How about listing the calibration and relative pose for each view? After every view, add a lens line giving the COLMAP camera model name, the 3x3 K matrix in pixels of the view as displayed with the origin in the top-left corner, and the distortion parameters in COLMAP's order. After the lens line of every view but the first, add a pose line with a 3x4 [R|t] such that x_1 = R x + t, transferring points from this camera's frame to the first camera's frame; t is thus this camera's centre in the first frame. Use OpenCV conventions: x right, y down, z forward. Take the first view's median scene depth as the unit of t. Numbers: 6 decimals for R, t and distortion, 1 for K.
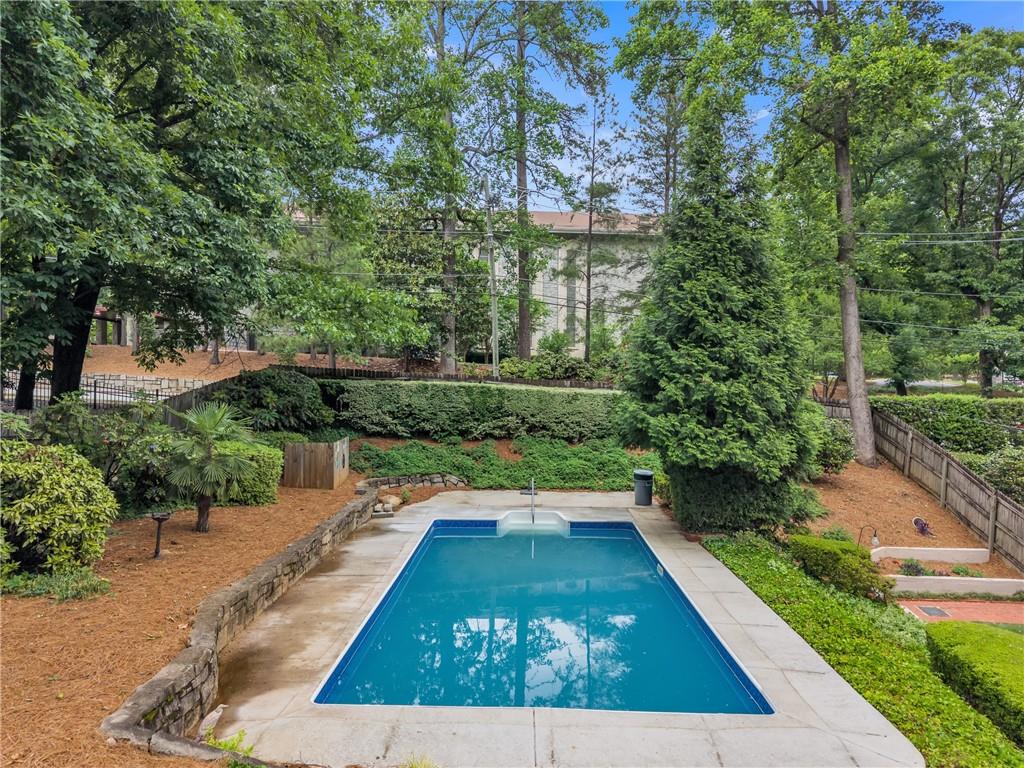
lens RADIAL K [[697.9, 0, 510.0], [0, 697.9, 383.9], [0, 0, 1]] dist [0.010968, -0.005103]
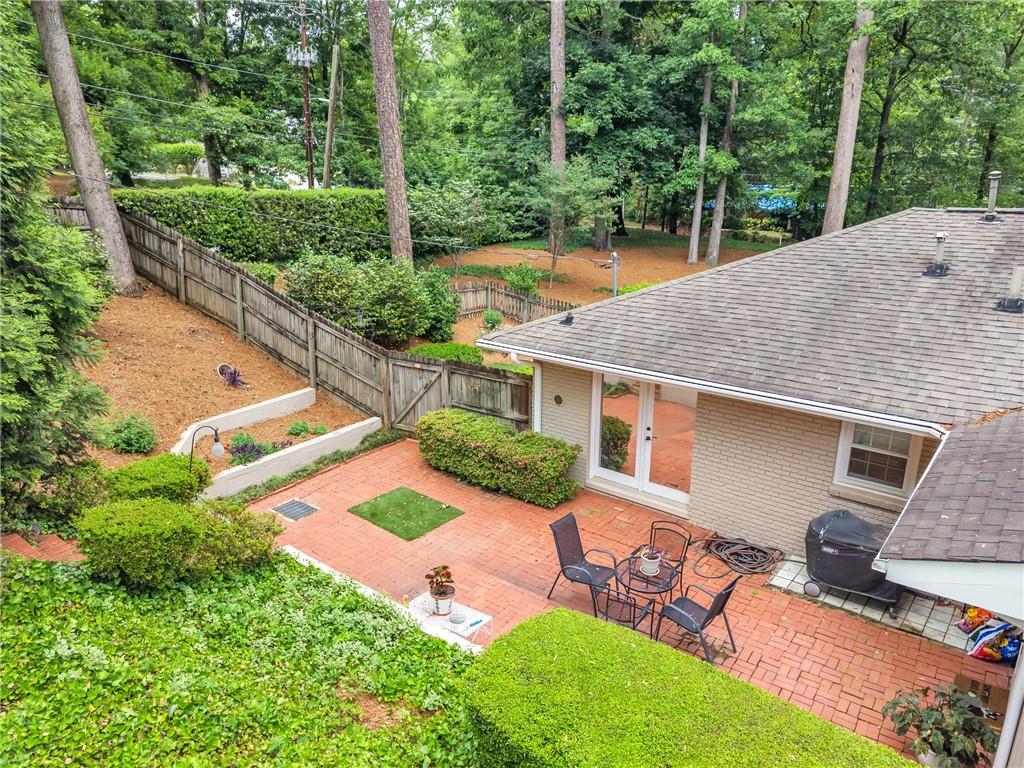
lens RADIAL K [[697.9, 0, 514.9], [0, 697.9, 390.8], [0, 0, 1]] dist [0.010968, -0.005103]
pose [[0.511958, -0.253885, 0.820635, 0.119289], [0.007713, 0.956646, 0.291152, 0.009237], [-0.858976, -0.142728, 0.491720, 0.327251]]
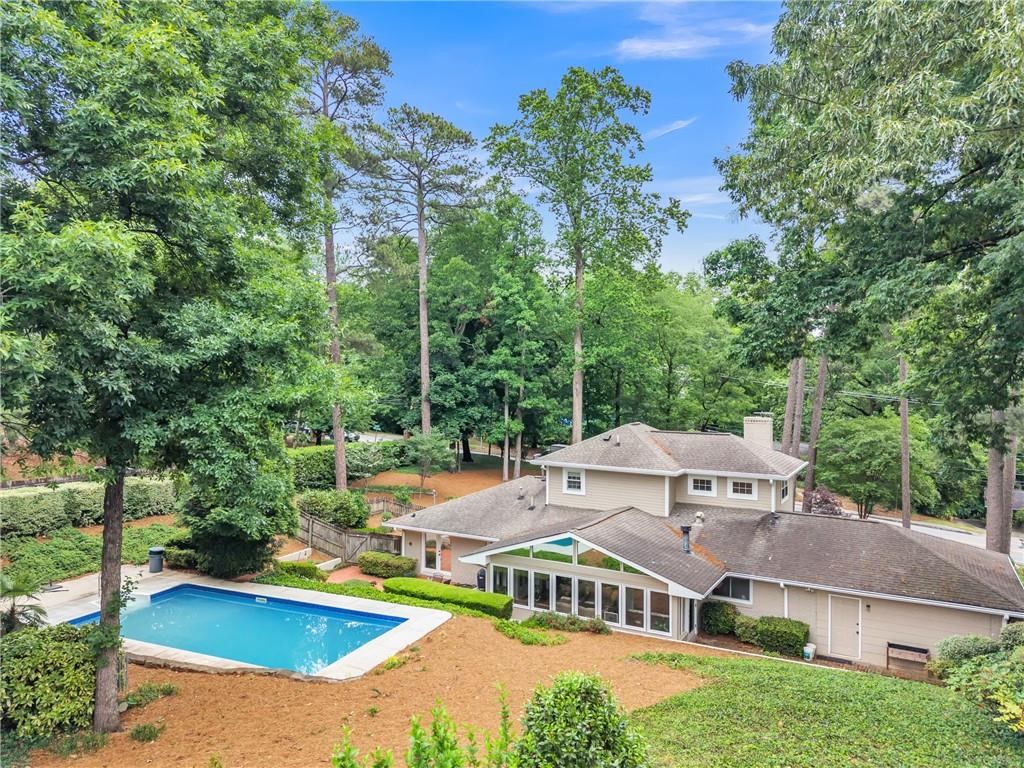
lens RADIAL K [[697.9, 0, 520.0], [0, 697.9, 374.9], [0, 0, 1]] dist [0.010968, -0.005103]
pose [[0.369691, 0.003604, 0.929148, -0.669543], [0.003904, 0.999978, -0.005431, -0.169301], [-0.929147, 0.005635, 0.369668, -0.171732]]
